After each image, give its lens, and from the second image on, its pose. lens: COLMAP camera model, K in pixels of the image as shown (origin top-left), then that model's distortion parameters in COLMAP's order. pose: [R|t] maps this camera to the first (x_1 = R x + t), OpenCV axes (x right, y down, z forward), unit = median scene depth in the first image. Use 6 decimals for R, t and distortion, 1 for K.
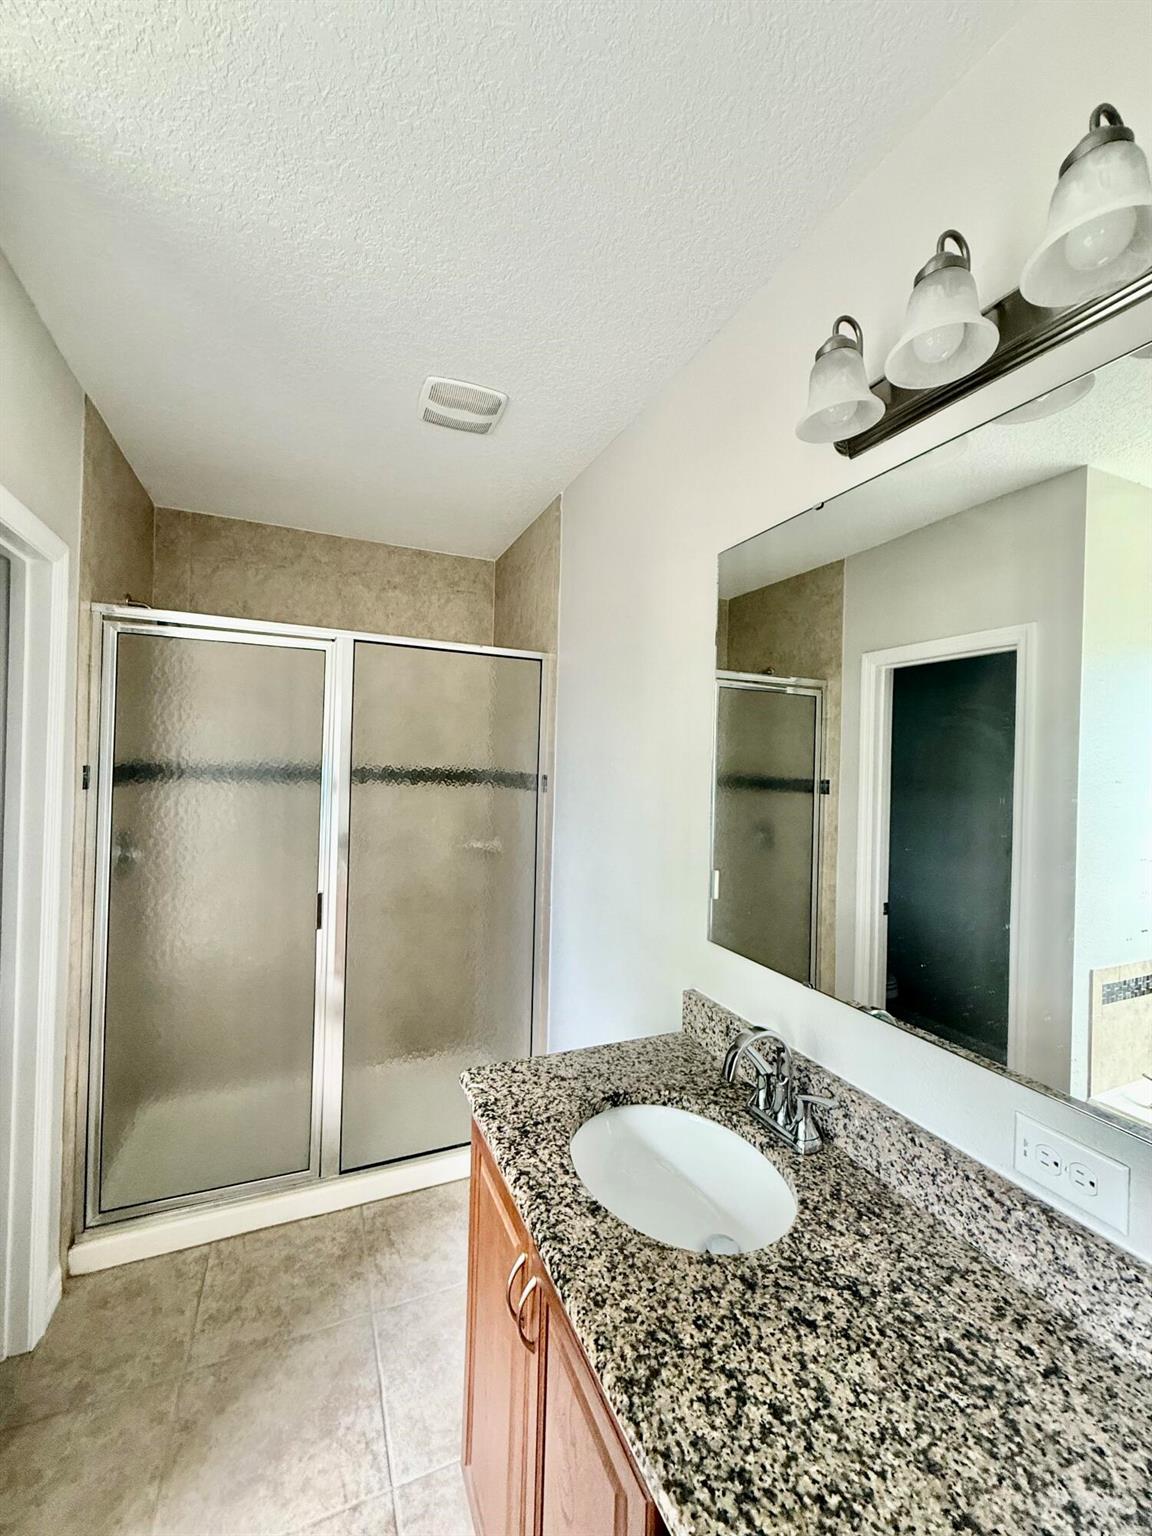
lens RADIAL K [[612.3, 0, 577.6], [0, 612.3, 763.0], [0, 0, 1]] dist [0.000971, 0.000062]
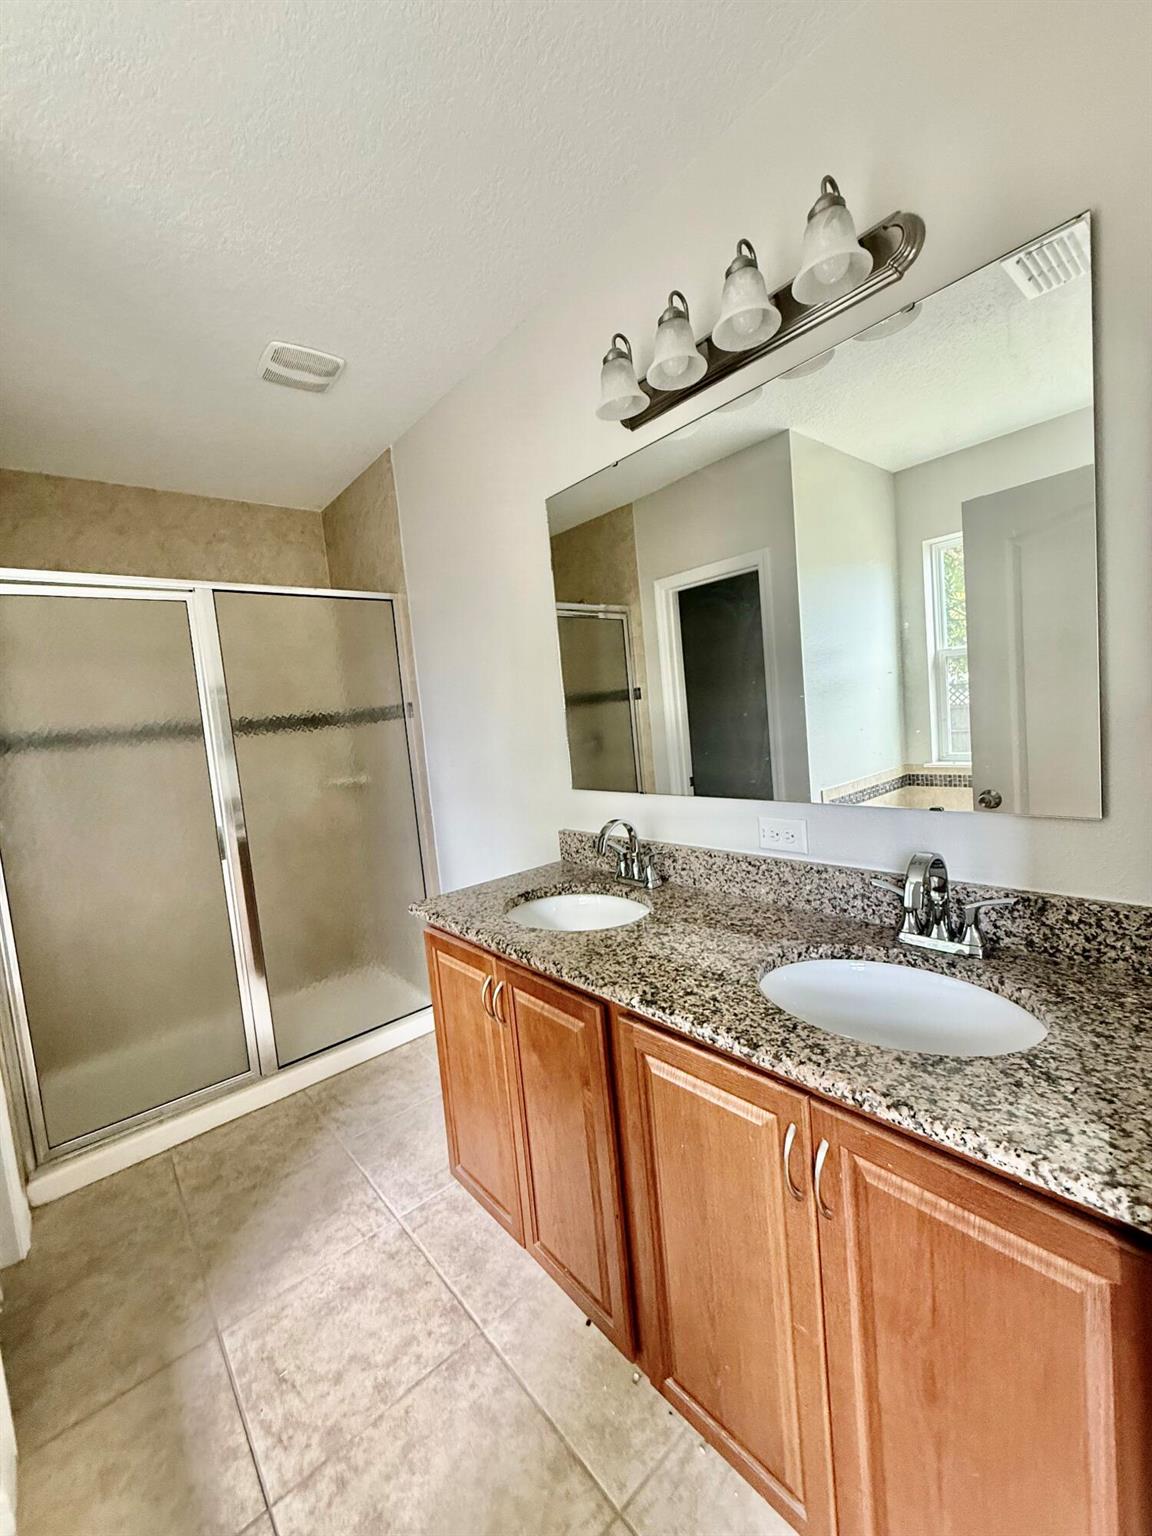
lens RADIAL K [[612.3, 0, 577.4], [0, 612.3, 762.8], [0, 0, 1]] dist [0.000971, 0.000062]
pose [[0.951098, -0.136863, 0.276914, -0.119170], [0.116006, 0.989124, 0.090428, 0.086985], [-0.286278, -0.053882, 0.956630, -0.252347]]
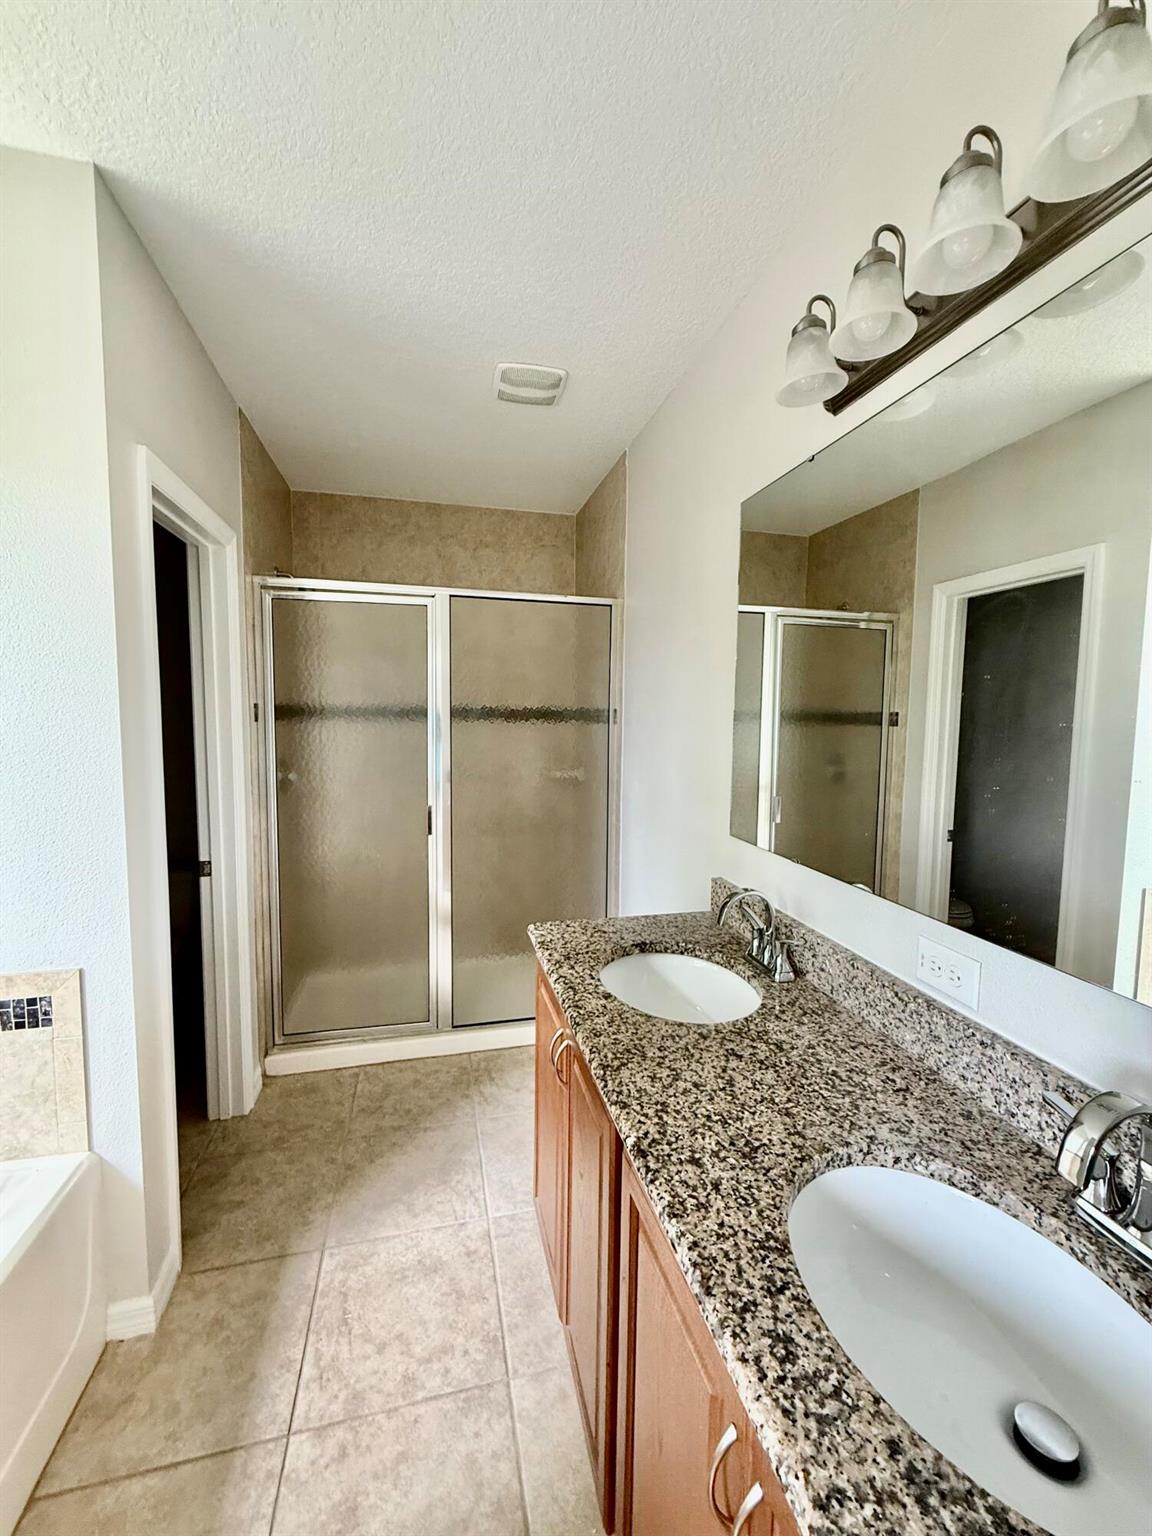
lens RADIAL K [[612.3, 0, 578.1], [0, 612.3, 763.1], [0, 0, 1]] dist [0.000971, 0.000062]
pose [[0.984814, -0.001206, -0.173608, 0.102304], [0.015157, 0.996755, 0.079057, 0.039207], [0.172949, -0.080488, 0.981637, -0.175866]]
